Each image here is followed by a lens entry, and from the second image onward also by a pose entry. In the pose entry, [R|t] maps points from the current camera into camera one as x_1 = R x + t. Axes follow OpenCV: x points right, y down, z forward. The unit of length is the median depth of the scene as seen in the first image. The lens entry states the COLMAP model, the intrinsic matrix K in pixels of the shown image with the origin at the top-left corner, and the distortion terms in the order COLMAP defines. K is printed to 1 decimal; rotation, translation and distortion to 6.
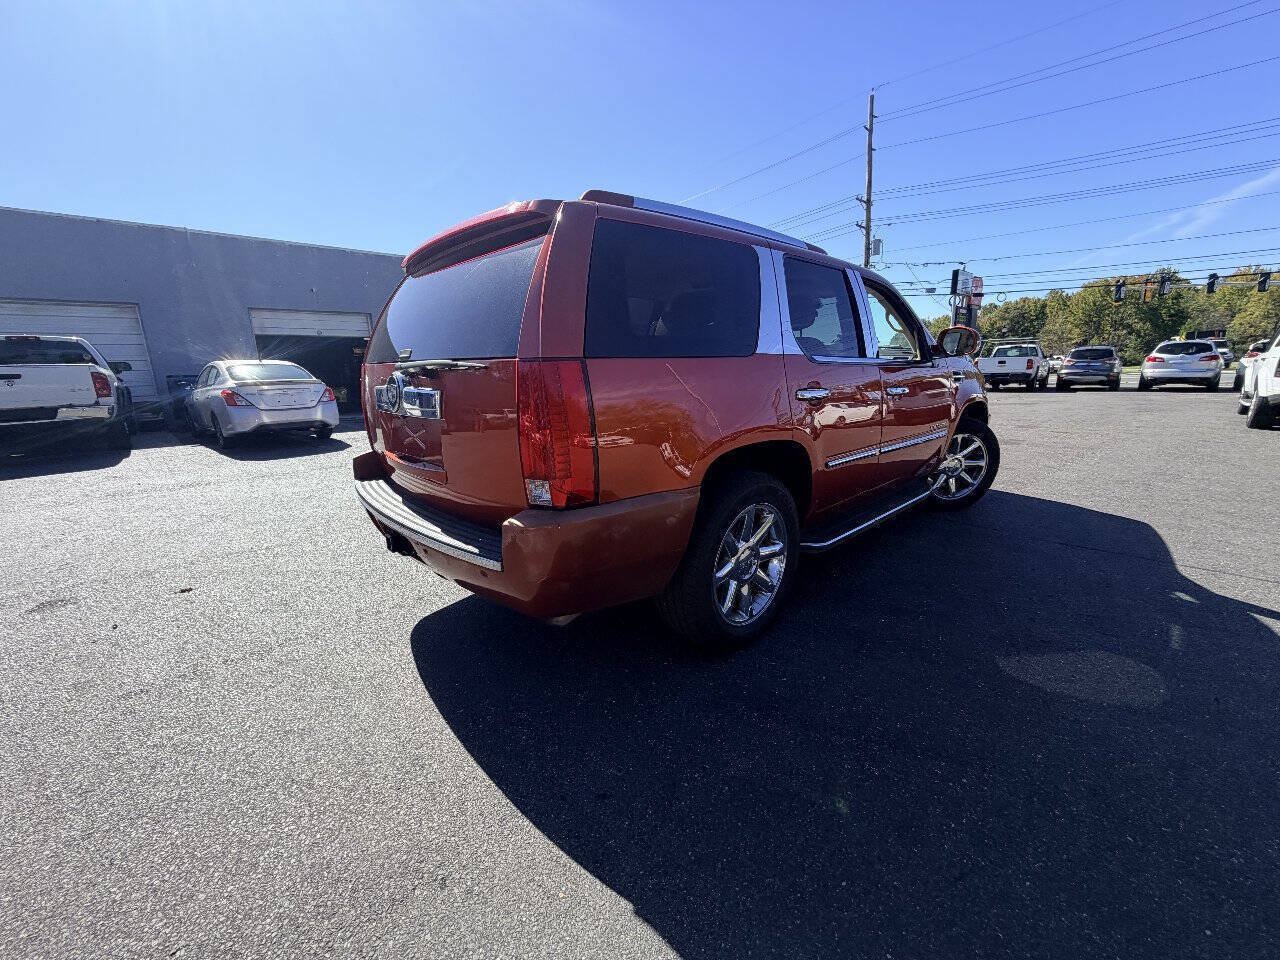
lens RADIAL K [[507.9, 0, 637.7], [0, 507.9, 481.7], [0, 0, 1]] dist [-0.000306, 0.000141]
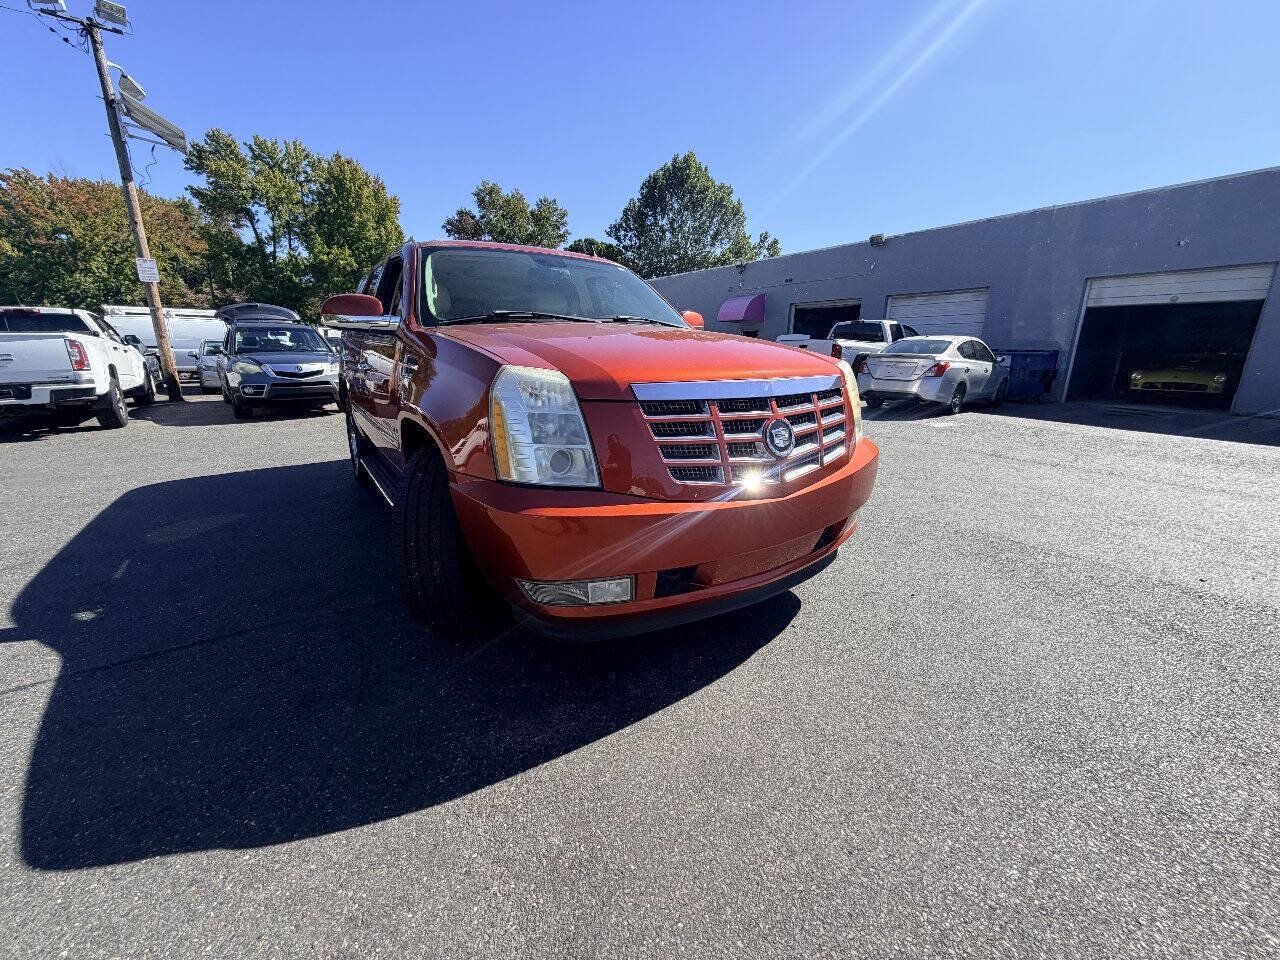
lens RADIAL K [[507.9, 0, 637.8], [0, 507.9, 480.0], [0, 0, 1]] dist [-0.000306, 0.000141]
pose [[-0.145038, 0.267822, -0.952489, 0.494657], [-0.225904, 0.928277, 0.295413, -0.132186], [0.963292, 0.258017, -0.074133, 0.555189]]
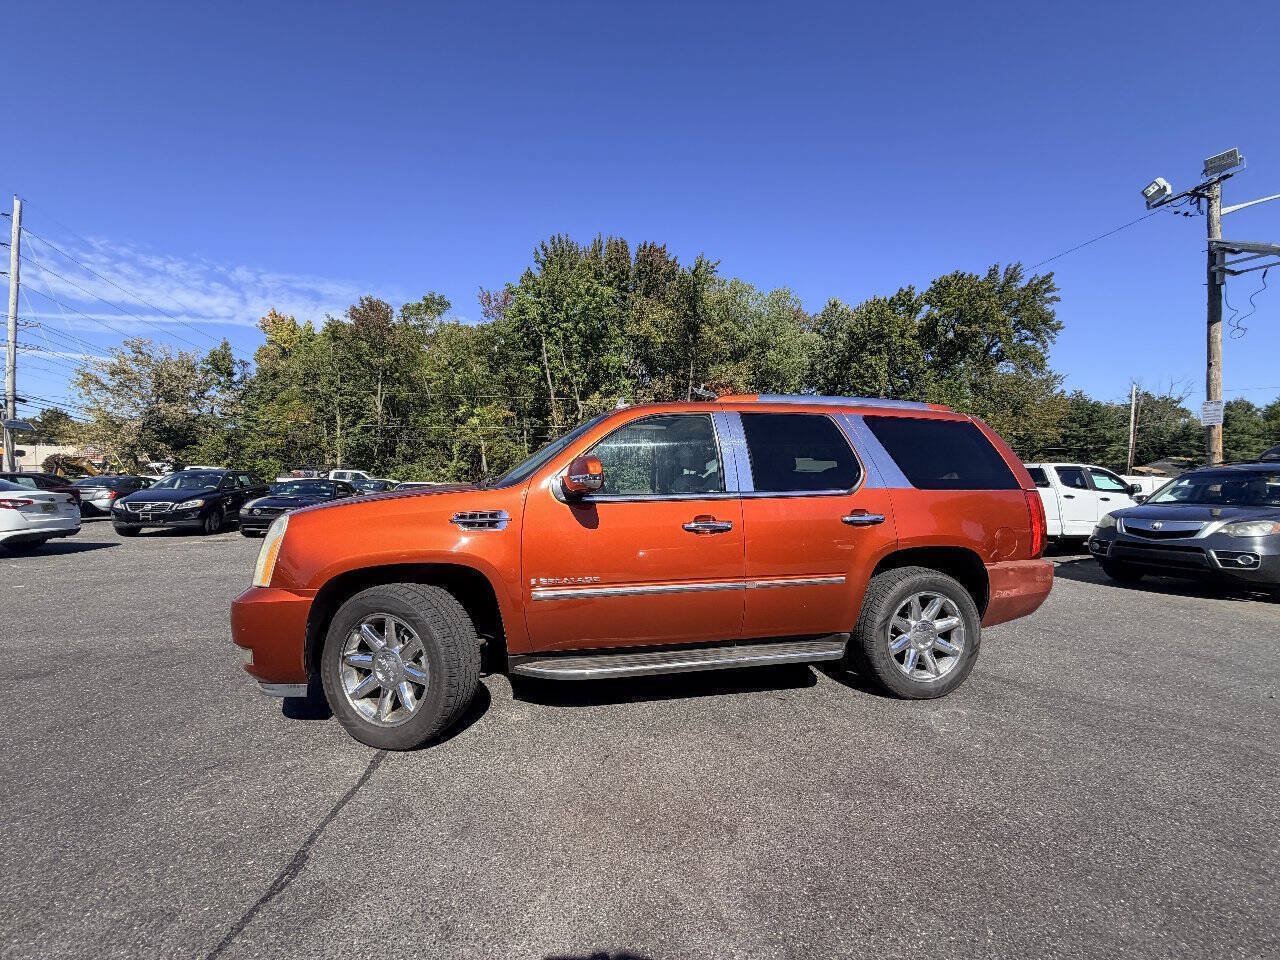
lens RADIAL K [[507.9, 0, 637.8], [0, 507.9, 482.4], [0, 0, 1]] dist [-0.000306, 0.000141]
pose [[-0.860537, 0.018929, 0.509036, -0.098065], [0.127154, 0.975657, 0.178676, -0.178466], [-0.493263, 0.218483, -0.841996, 0.758136]]
